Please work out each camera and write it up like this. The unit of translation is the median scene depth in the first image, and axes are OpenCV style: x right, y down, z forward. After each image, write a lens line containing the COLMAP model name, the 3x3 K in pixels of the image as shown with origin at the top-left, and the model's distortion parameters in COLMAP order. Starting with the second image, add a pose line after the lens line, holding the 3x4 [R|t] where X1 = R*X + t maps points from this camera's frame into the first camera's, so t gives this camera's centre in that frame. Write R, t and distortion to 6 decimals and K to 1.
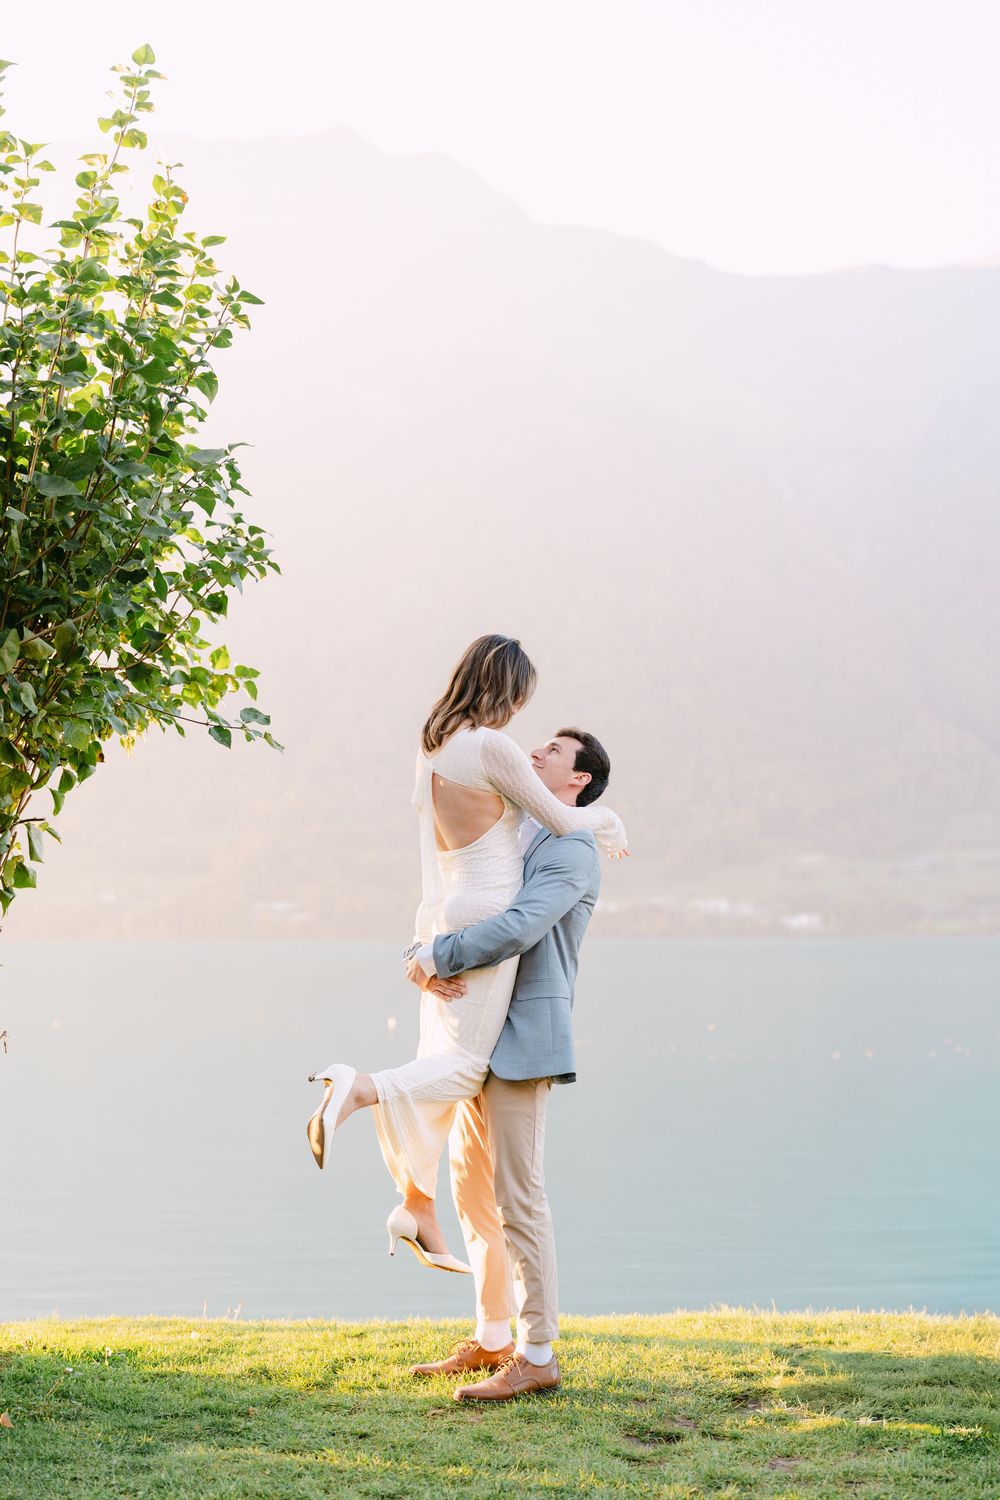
lens RADIAL K [[2258.8, 0, 499.9], [0, 2258.8, 751.7], [0, 0, 1]] dist [0.004540, 0.000000]
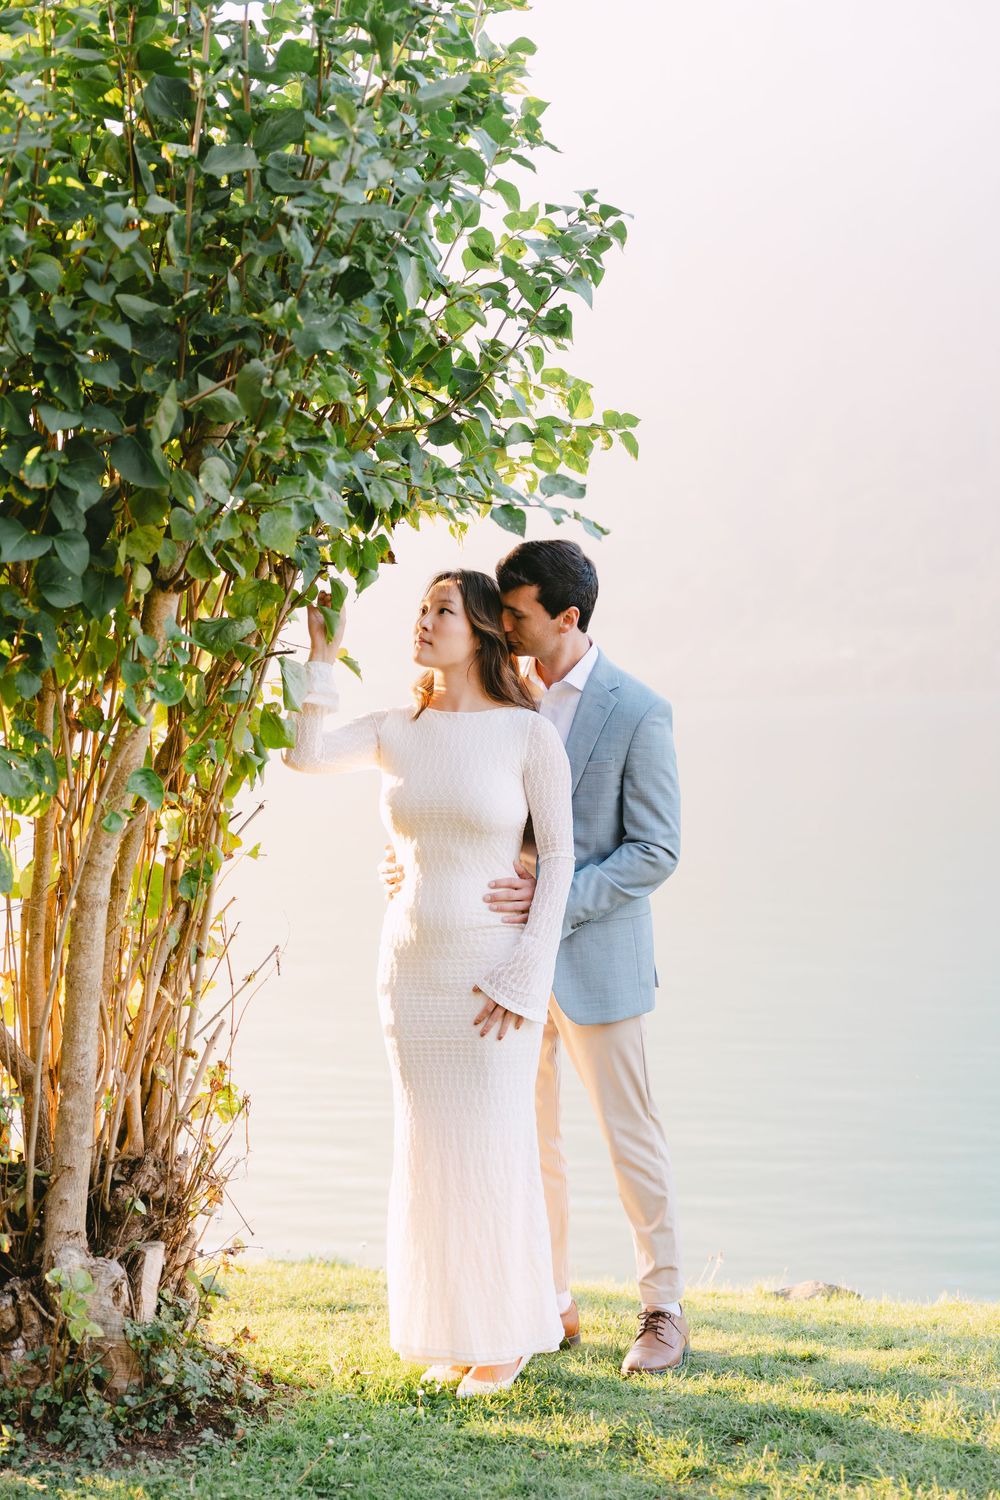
lens RADIAL K [[2277.4, 0, 500.3], [0, 2277.4, 748.9], [0, 0, 1]] dist [-0.050940, 0.000000]
pose [[0.950764, -0.024252, -0.308966, 0.069753], [0.056811, 0.993679, 0.096822, -0.004457], [0.304665, -0.109608, 0.946132, 0.322371]]
